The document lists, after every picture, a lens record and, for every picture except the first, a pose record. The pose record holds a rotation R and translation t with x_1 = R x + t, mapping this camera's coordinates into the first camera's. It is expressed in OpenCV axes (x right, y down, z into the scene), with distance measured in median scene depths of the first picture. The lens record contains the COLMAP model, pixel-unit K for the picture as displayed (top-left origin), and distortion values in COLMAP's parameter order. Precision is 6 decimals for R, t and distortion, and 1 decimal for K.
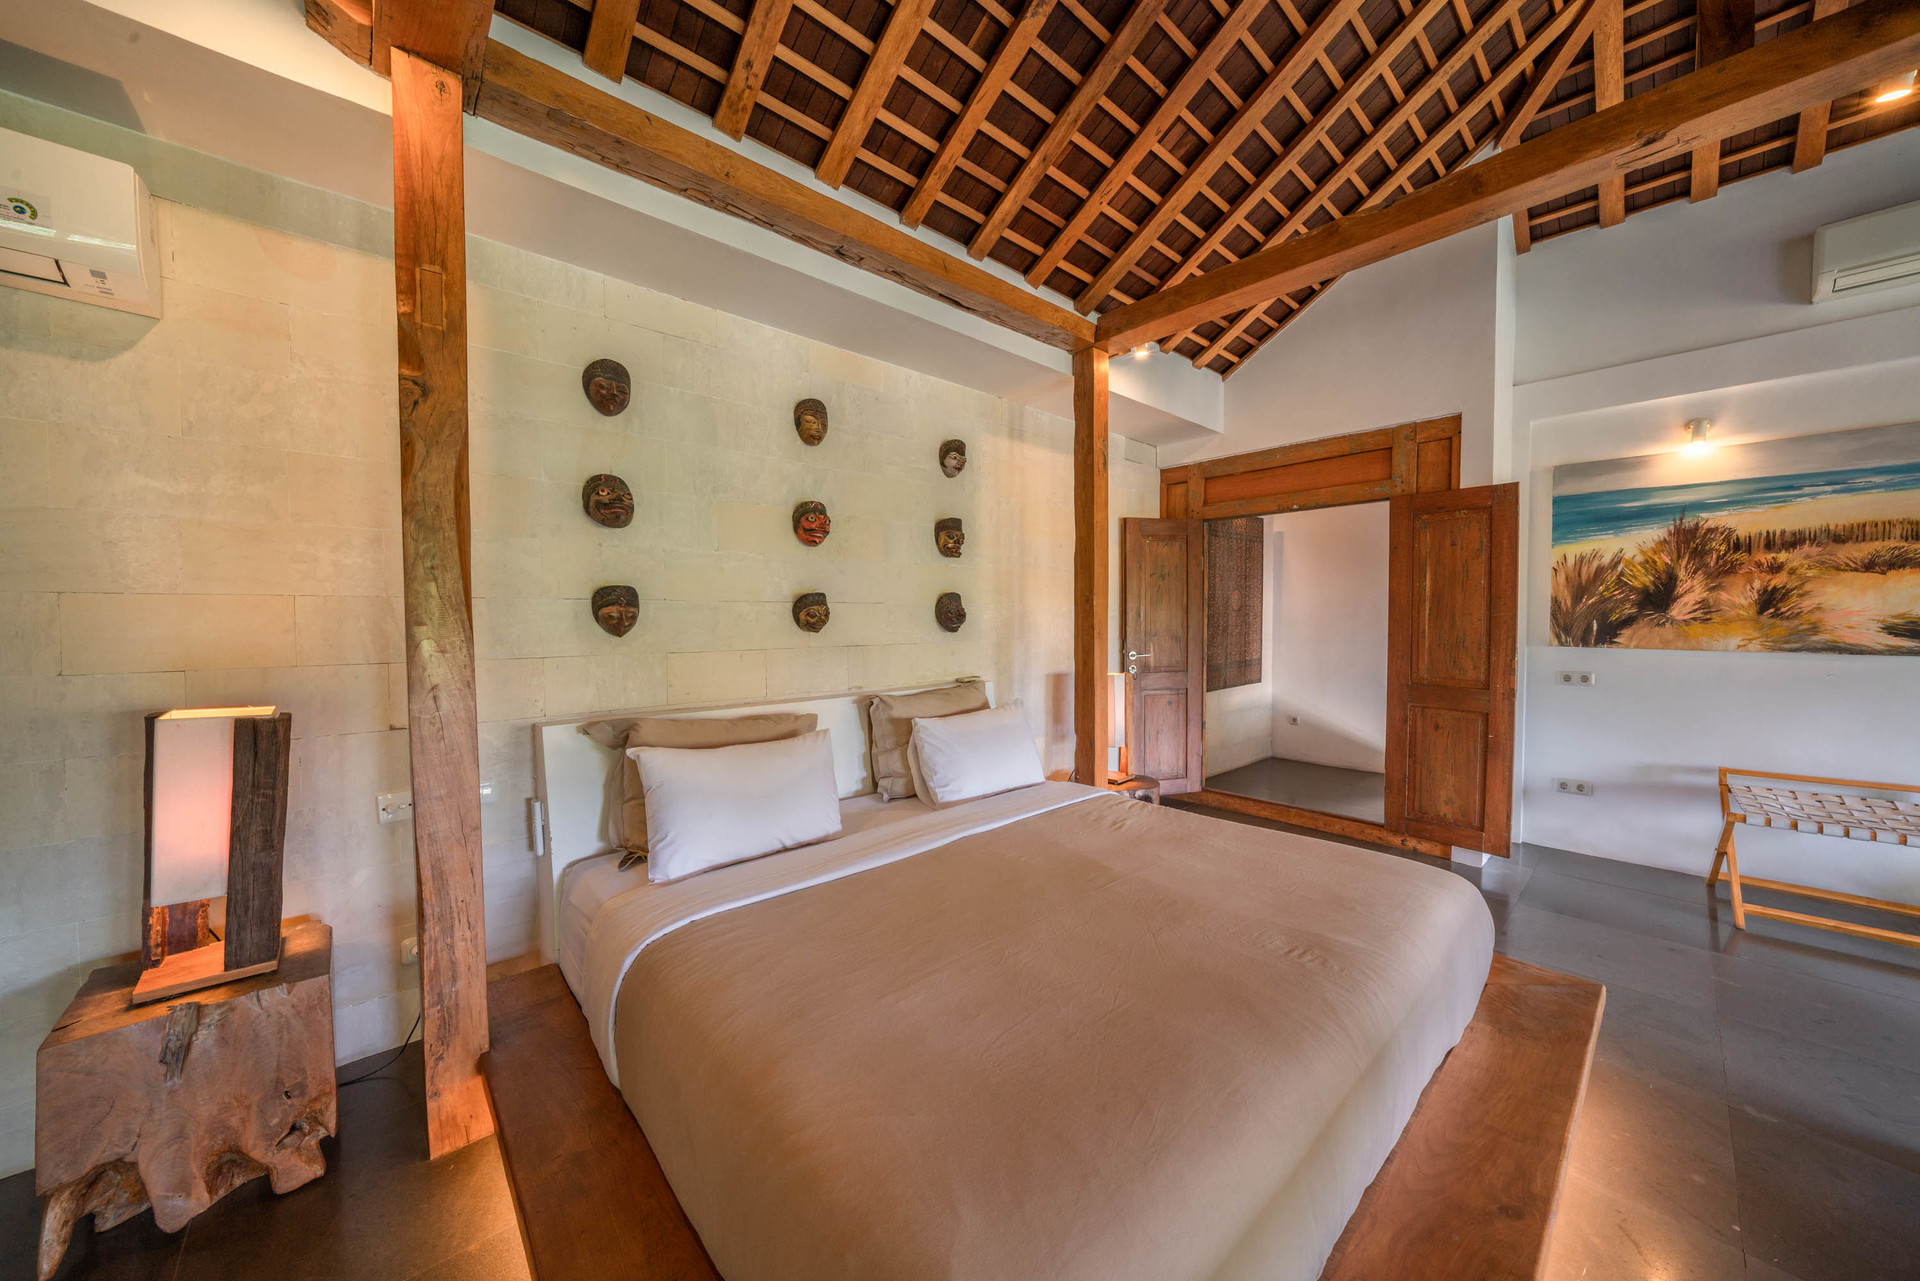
lens RADIAL K [[654.5, 0, 964.6], [0, 654.5, 646.0], [0, 0, 1]] dist [-0.008744, 0.000446]
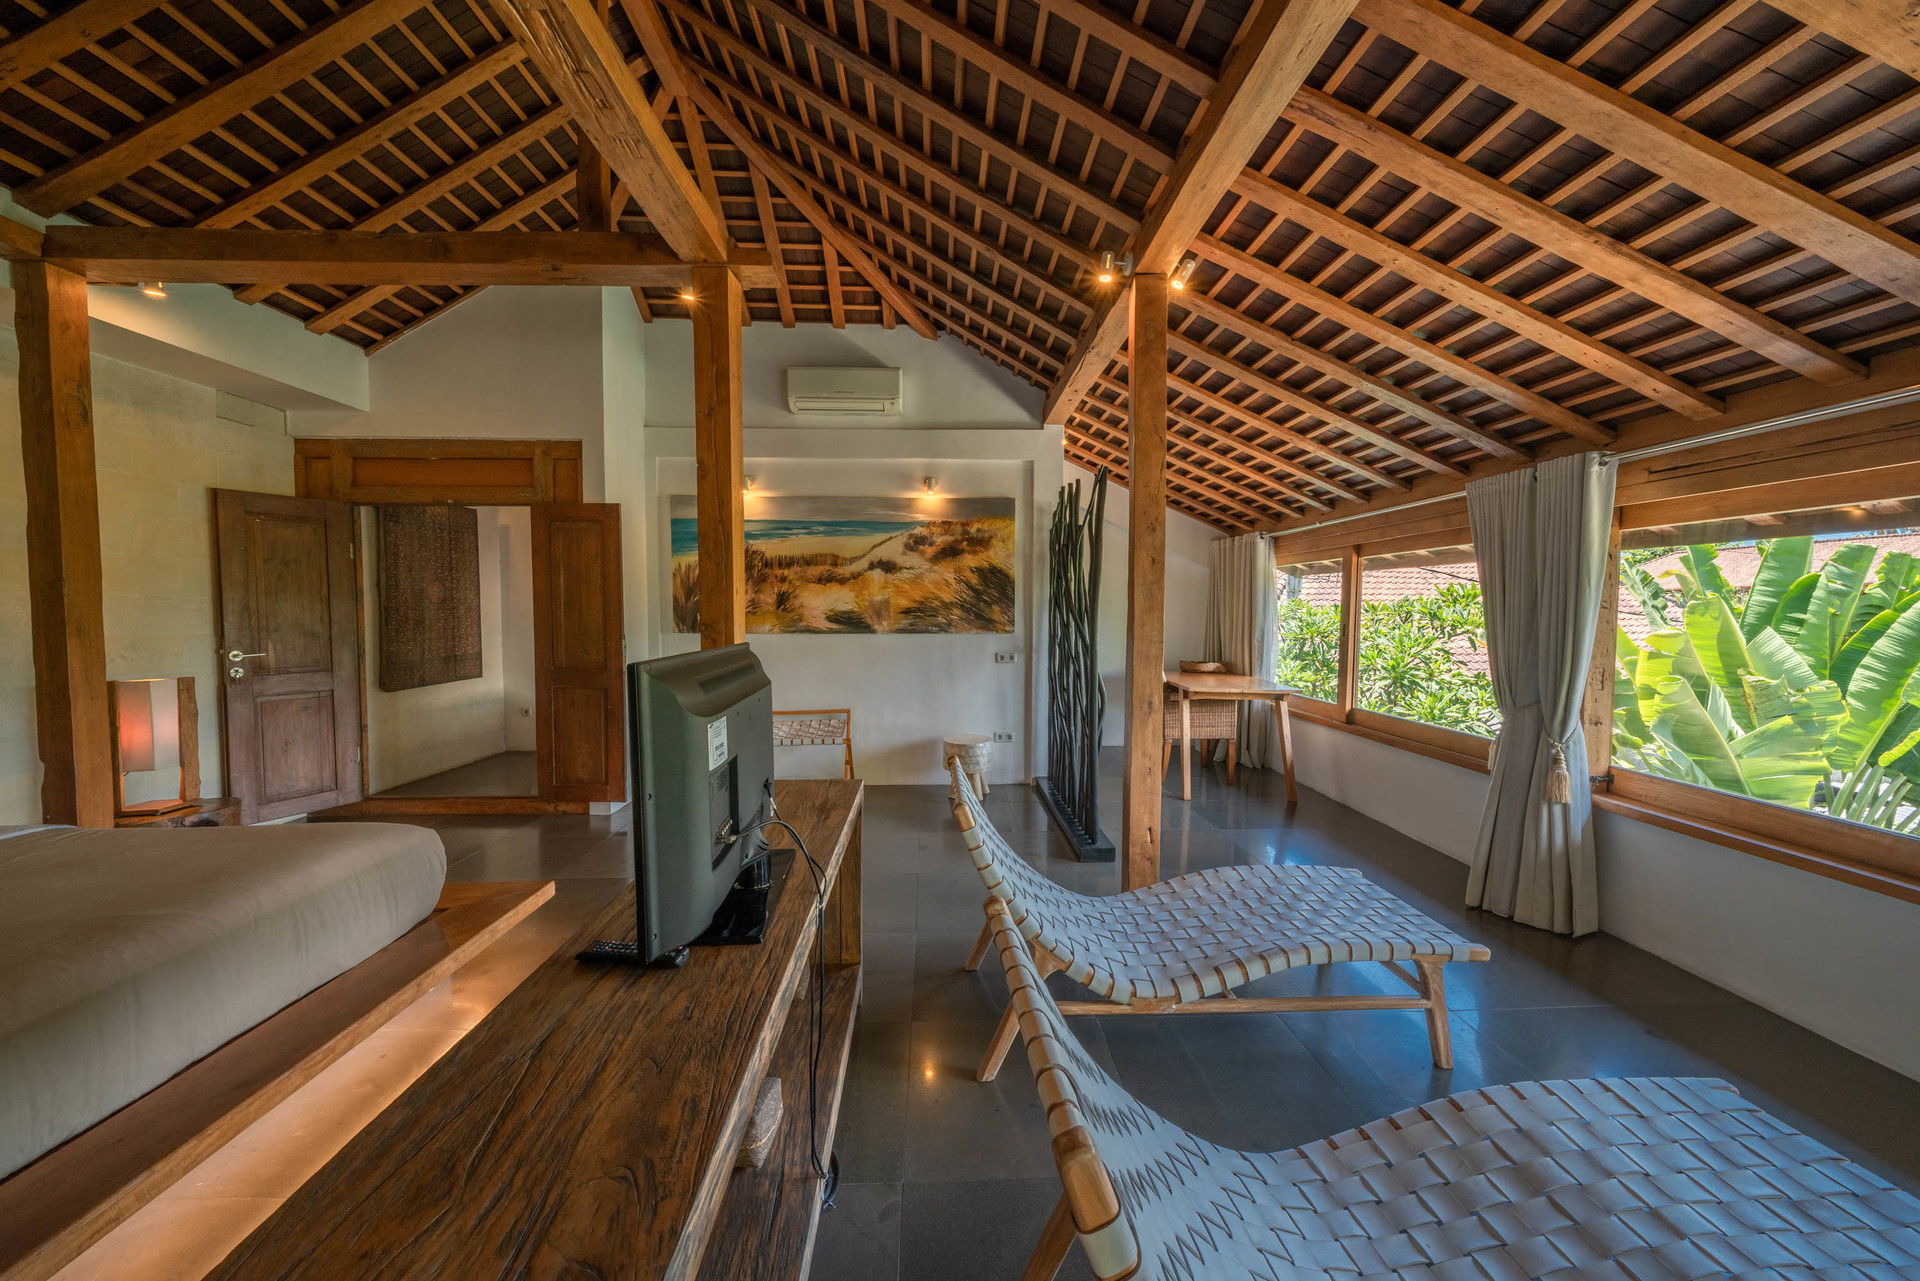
lens RADIAL K [[654.5, 0, 960.4], [0, 654.5, 643.3], [0, 0, 1]] dist [-0.008744, 0.000446]
pose [[0.644884, -0.034446, 0.763504, 0.250956], [0.030825, 0.999343, 0.019050, 0.012656], [-0.763659, 0.011250, 0.645522, -0.265446]]
